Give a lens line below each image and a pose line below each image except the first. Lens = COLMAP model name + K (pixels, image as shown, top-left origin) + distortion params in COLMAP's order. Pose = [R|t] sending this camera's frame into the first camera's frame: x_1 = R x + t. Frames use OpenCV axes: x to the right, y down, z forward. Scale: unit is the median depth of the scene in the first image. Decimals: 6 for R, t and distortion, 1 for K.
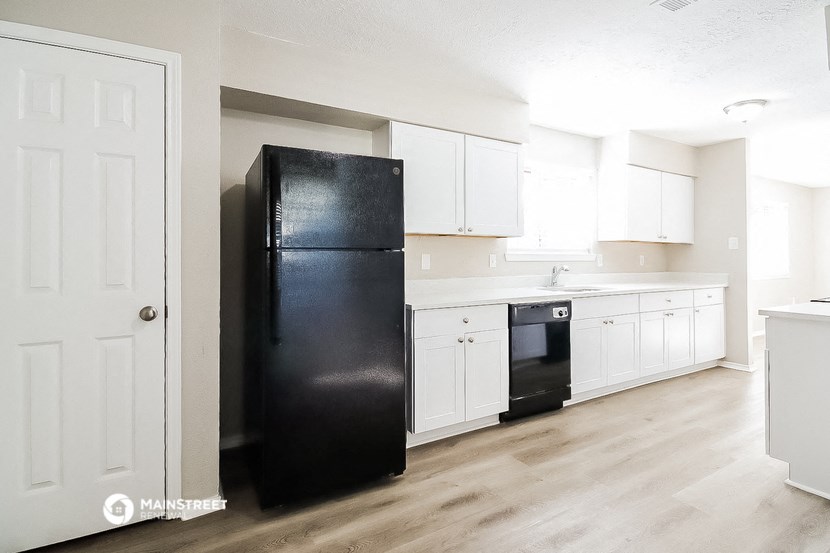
lens RADIAL K [[392.4, 0, 413.4], [0, 392.4, 256.6], [0, 0, 1]] dist [-0.000336, 0.000551]
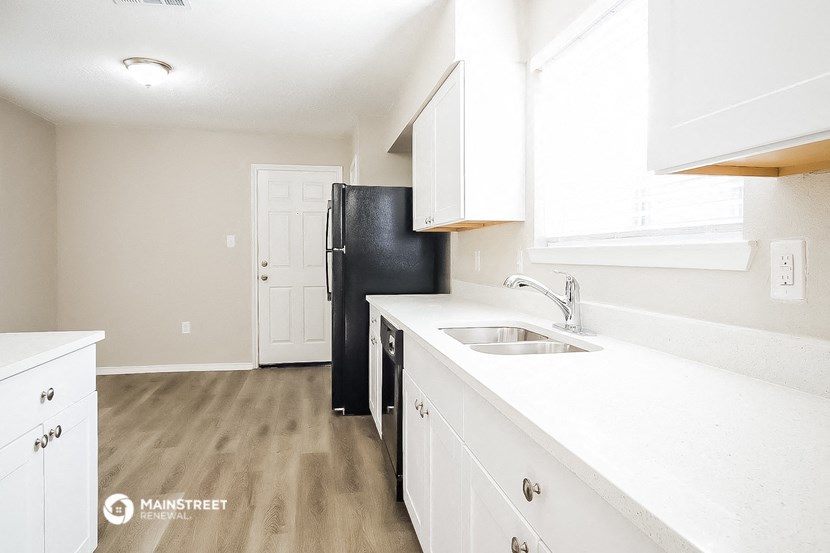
lens RADIAL K [[515.6, 0, 414.4], [0, 515.6, 253.9], [0, 0, 1]] dist [0.001770, 0.001405]
pose [[-0.307161, 0.003281, -0.951652, 1.312690], [0.001917, 0.999994, 0.002829, -0.000926], [0.951656, -0.000955, -0.307165, 1.487889]]
